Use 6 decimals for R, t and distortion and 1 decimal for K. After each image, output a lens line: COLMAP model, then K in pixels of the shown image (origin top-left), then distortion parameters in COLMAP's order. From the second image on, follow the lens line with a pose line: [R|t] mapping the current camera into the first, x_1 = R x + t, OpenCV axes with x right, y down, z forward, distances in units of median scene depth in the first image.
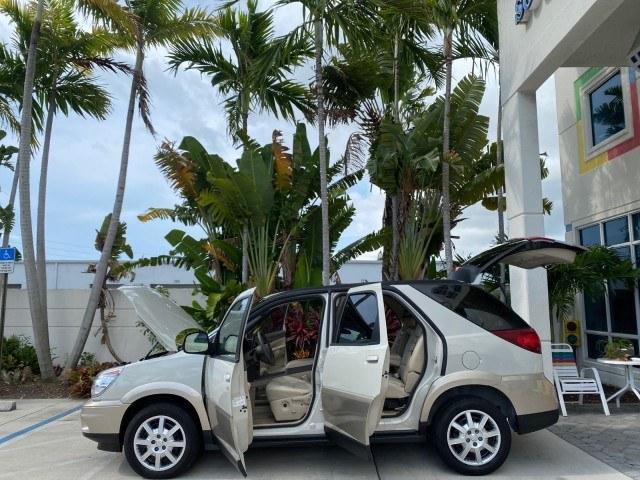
lens RADIAL K [[494.4, 0, 319.6], [0, 494.4, 236.1], [0, 0, 1]] dist [0.029992, -0.030621]
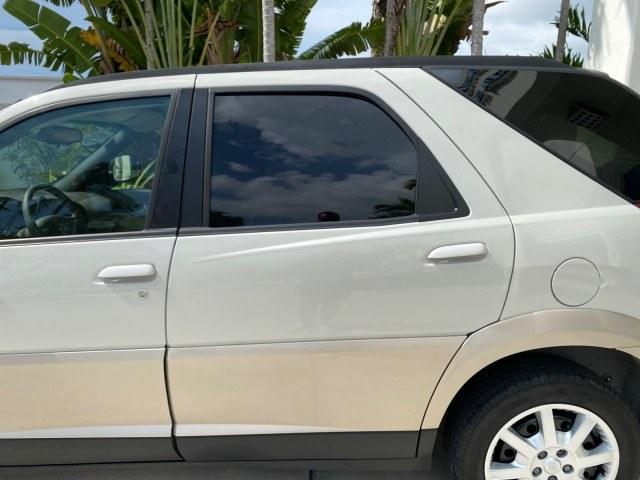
lens RADIAL K [[494.4, 0, 321.7], [0, 494.4, 241.5], [0, 0, 1]] dist [0.029992, -0.030621]
pose [[0.999450, 0.014359, 0.029899, 0.055051], [-0.023507, 0.942590, 0.333125, 0.053230], [-0.023399, -0.333644, 0.942409, 0.337497]]
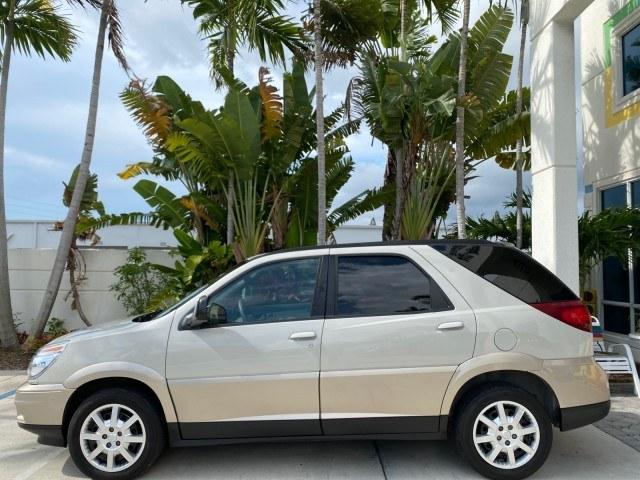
lens RADIAL K [[494.4, 0, 318.9], [0, 494.4, 237.9], [0, 0, 1]] dist [0.029992, -0.030621]
pose [[0.999790, 0.013849, 0.015123, -0.004084], [-0.014893, 0.997348, 0.071235, 0.017612], [-0.014097, -0.071445, 0.997345, 0.111084]]
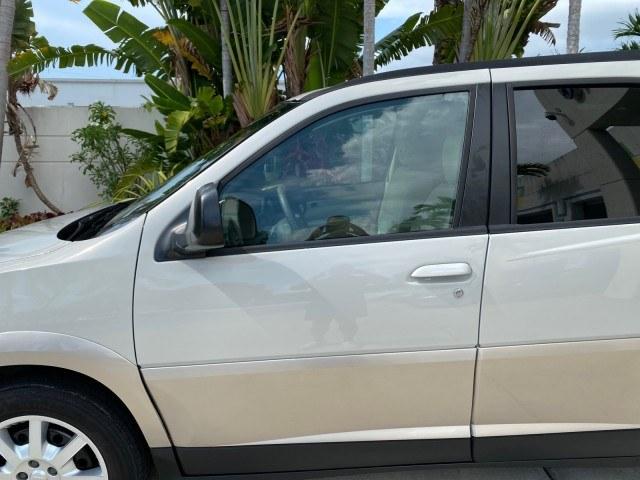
lens RADIAL K [[494.4, 0, 316.2], [0, 494.4, 236.7], [0, 0, 1]] dist [0.029992, -0.030621]
pose [[0.999540, -0.003044, 0.030181, -0.059158], [-0.007098, 0.943855, 0.330282, 0.055641], [-0.029492, -0.330345, 0.943399, 0.343535]]
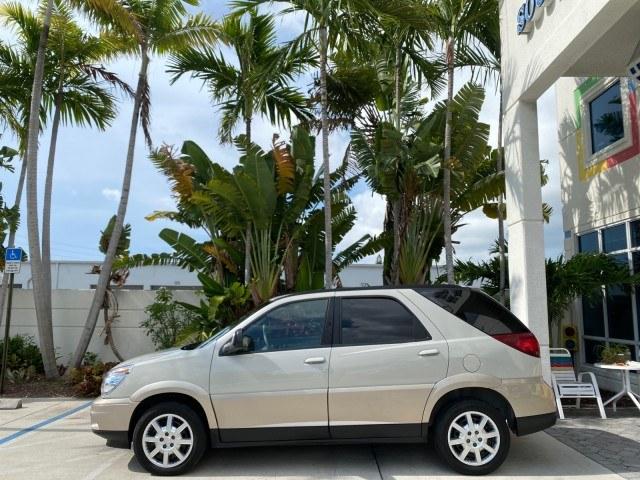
lens RADIAL K [[494.4, 0, 317.9], [0, 494.4, 237.2], [0, 0, 1]] dist [0.029992, -0.030621]
pose [[0.999945, 0.010451, -0.000145, -0.007907], [-0.010452, 0.999937, -0.004183, -0.001401], [0.000101, 0.004185, 0.999991, -0.014166]]
